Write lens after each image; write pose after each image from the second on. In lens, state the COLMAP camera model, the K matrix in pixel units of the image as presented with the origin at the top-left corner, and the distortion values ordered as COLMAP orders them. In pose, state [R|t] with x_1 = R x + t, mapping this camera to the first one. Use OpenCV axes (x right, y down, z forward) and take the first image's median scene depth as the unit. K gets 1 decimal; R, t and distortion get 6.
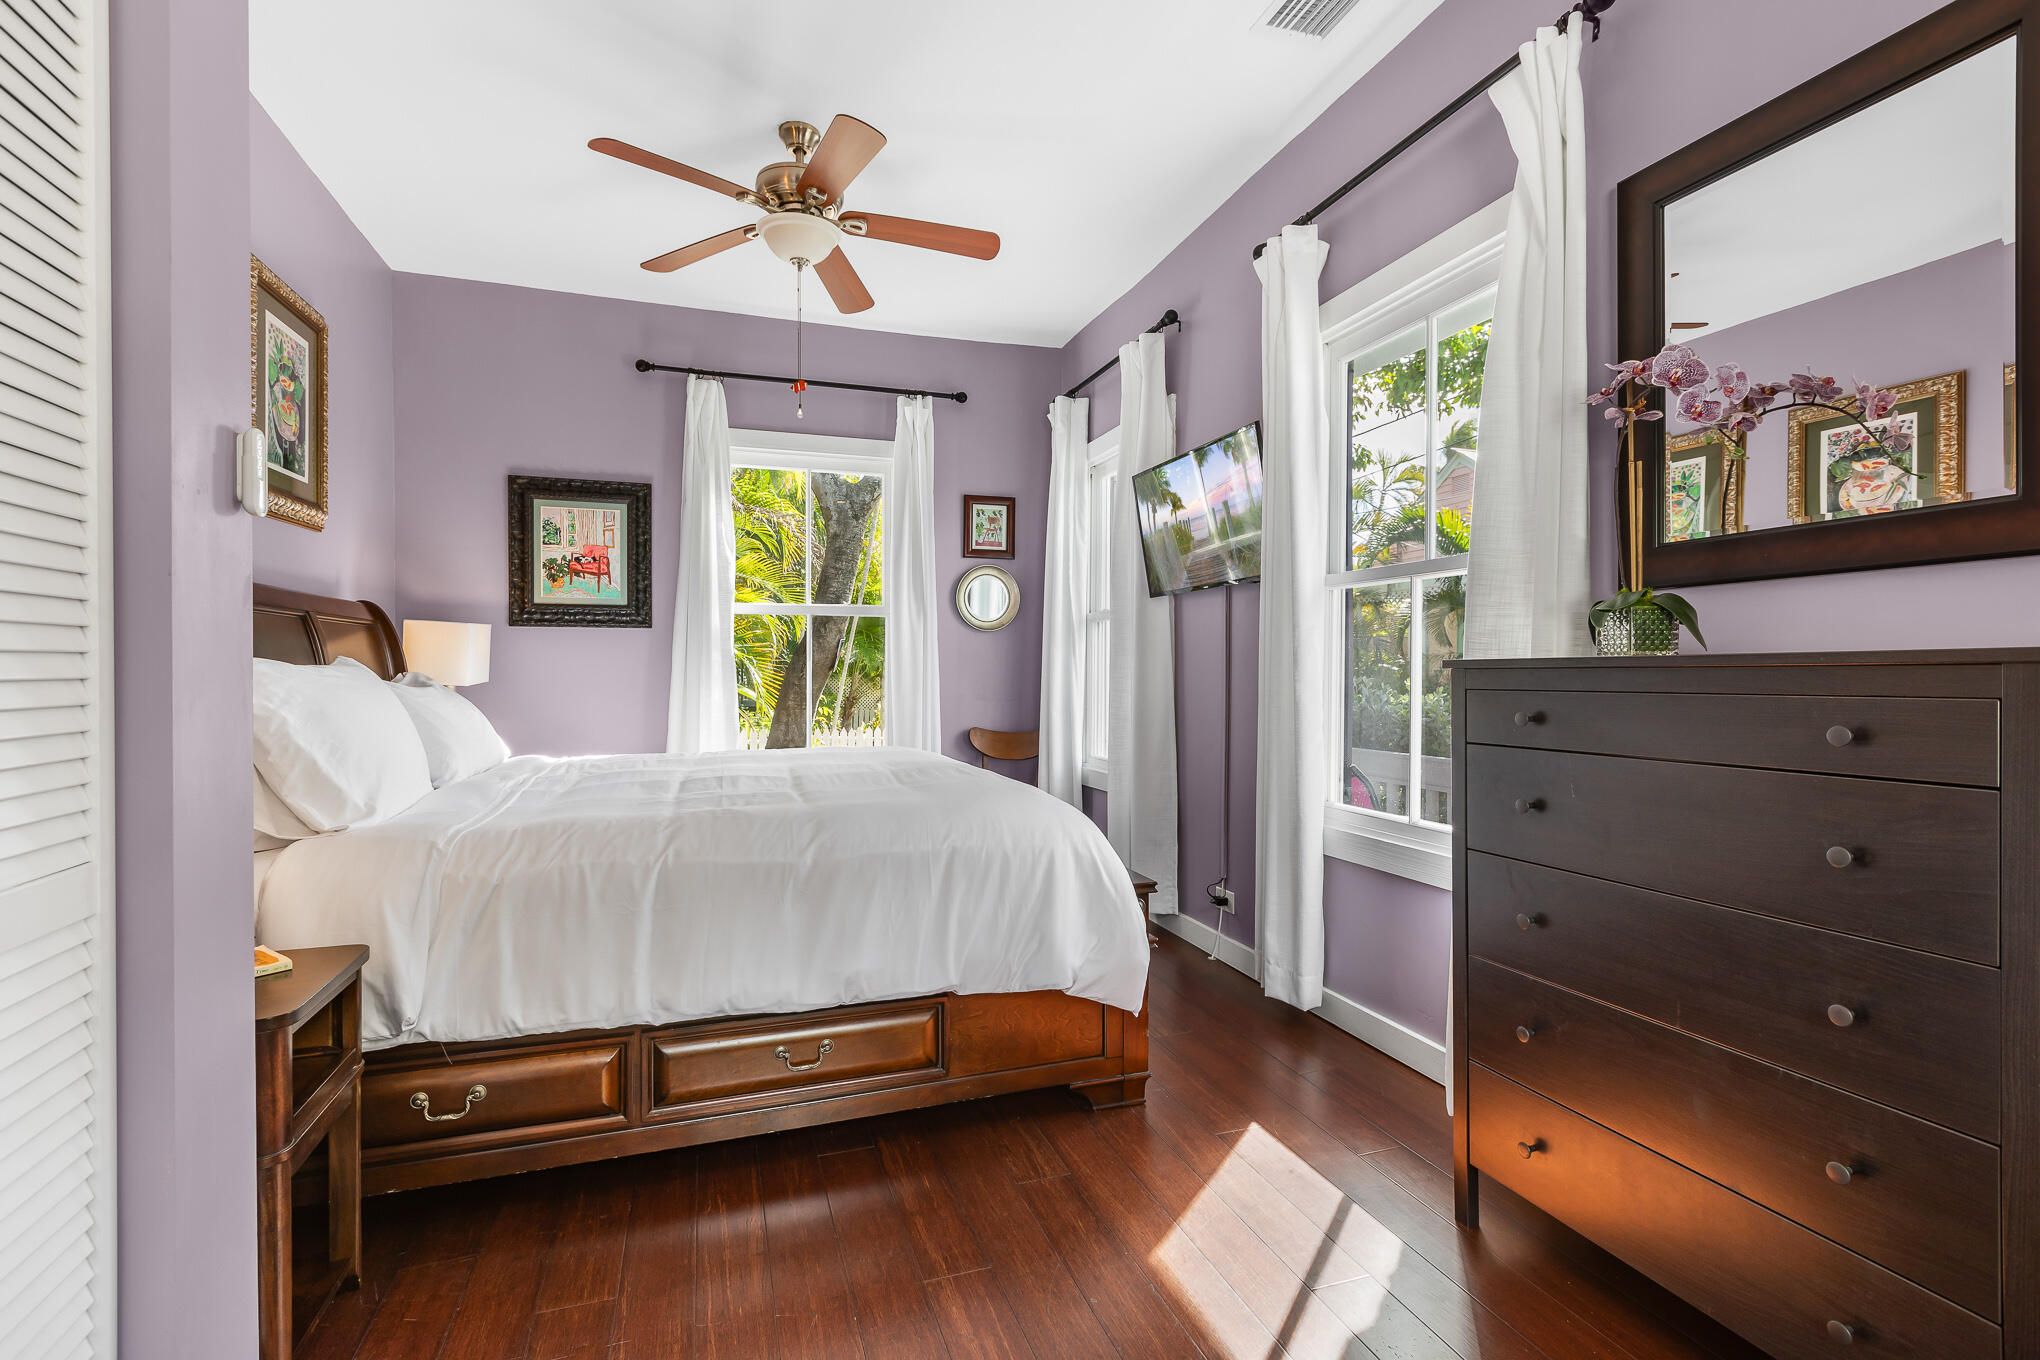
lens RADIAL K [[932.9, 0, 1014.3], [0, 932.9, 676.8], [0, 0, 1]] dist [0.001007, 0.000745]
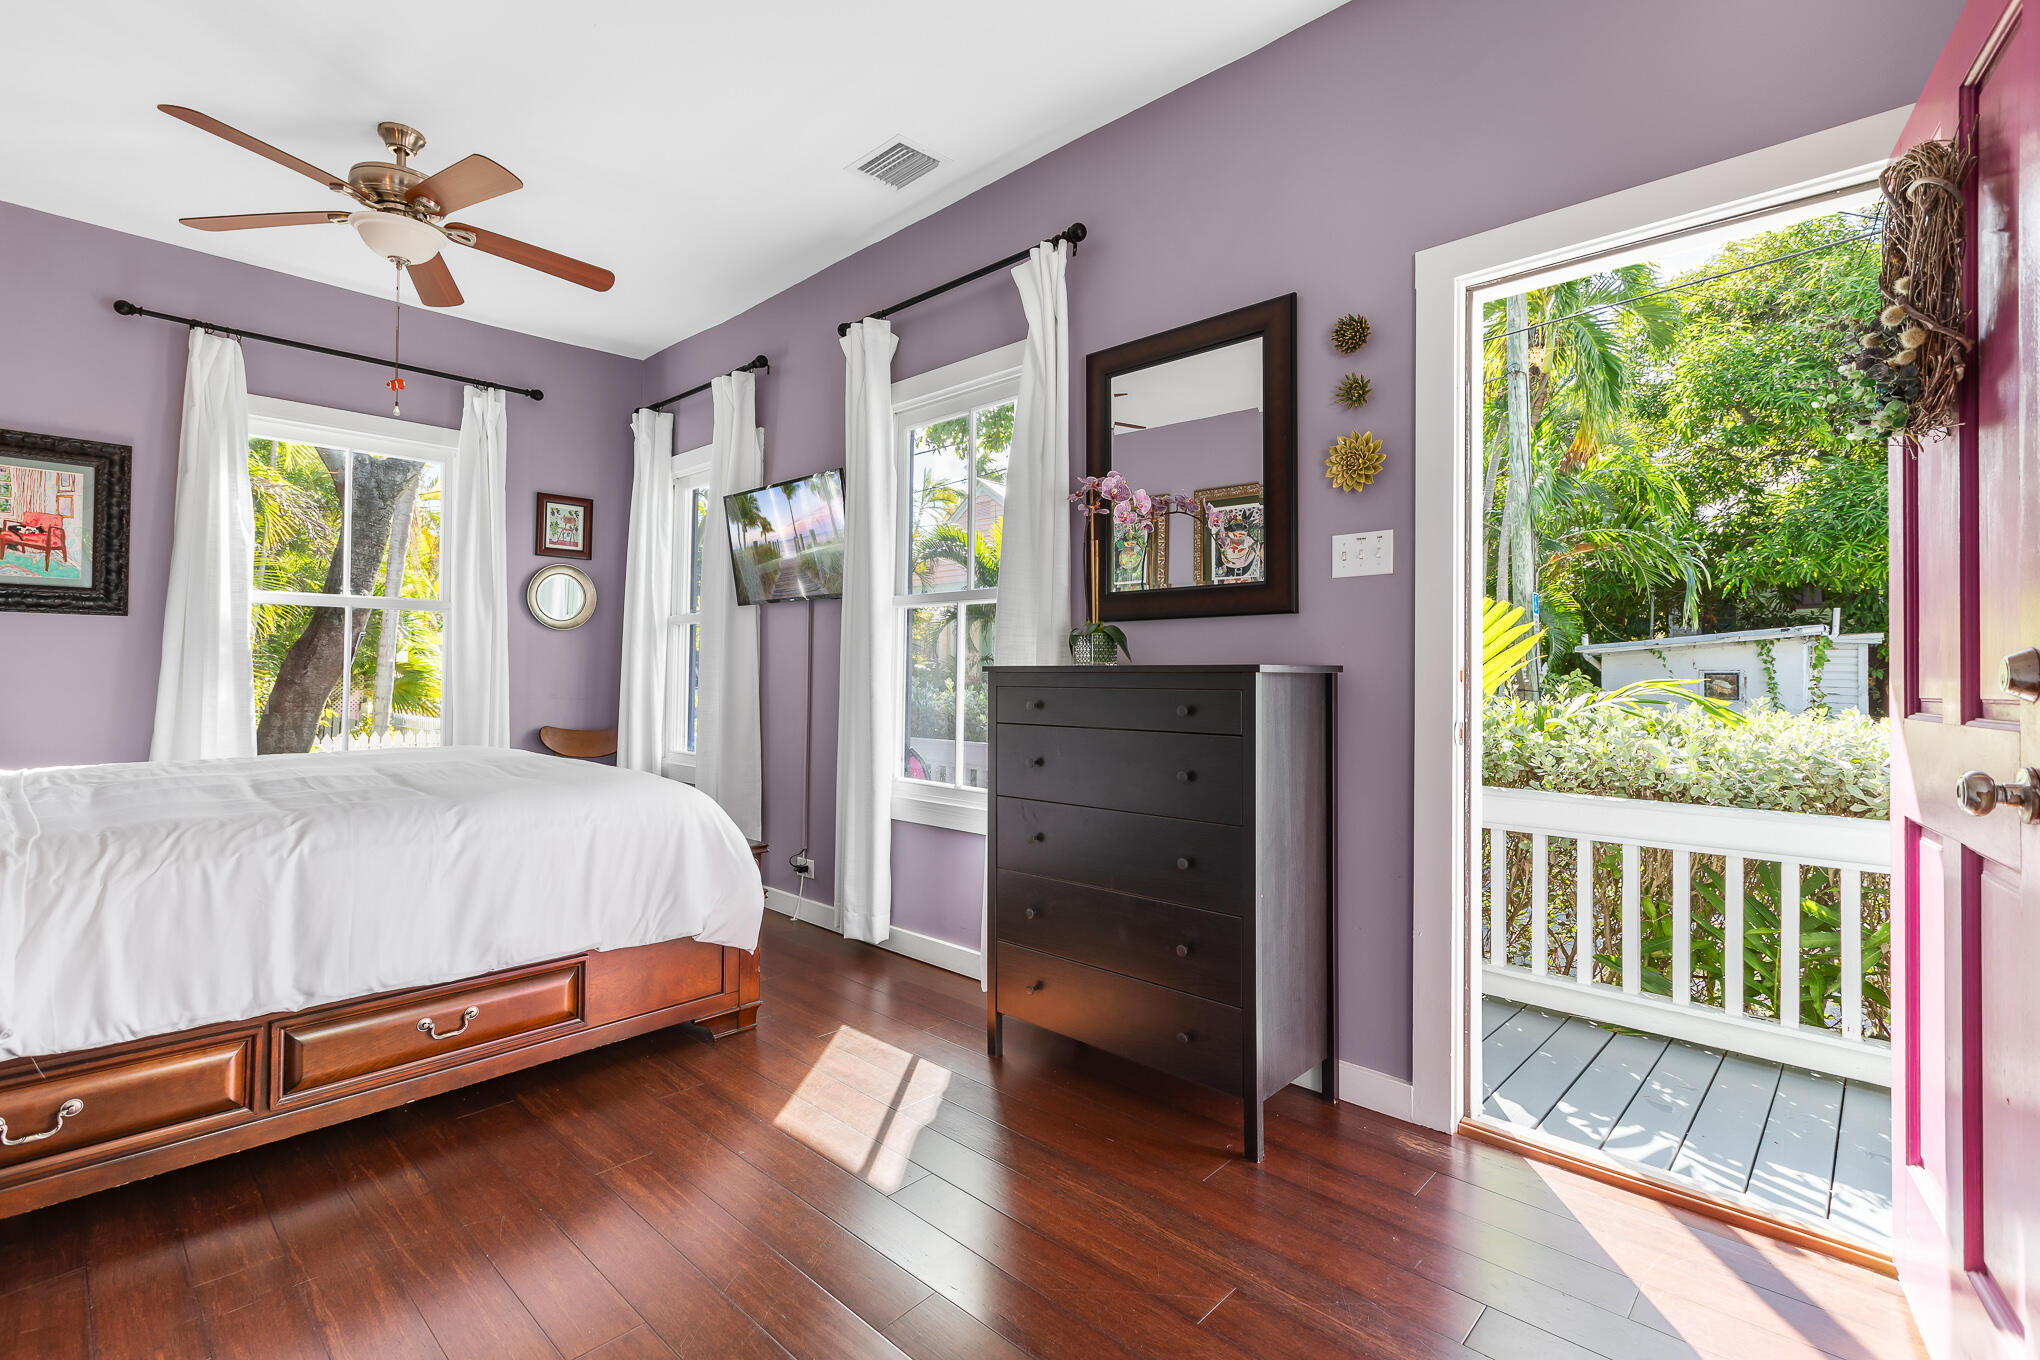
lens RADIAL K [[932.9, 0, 1014.3], [0, 932.9, 676.8], [0, 0, 1]] dist [0.001007, 0.000745]
pose [[0.885619, 0.004836, 0.464388, -0.109040], [-0.005163, 0.999987, -0.000567, -0.000981], [-0.464385, -0.001895, 0.885632, -0.196817]]
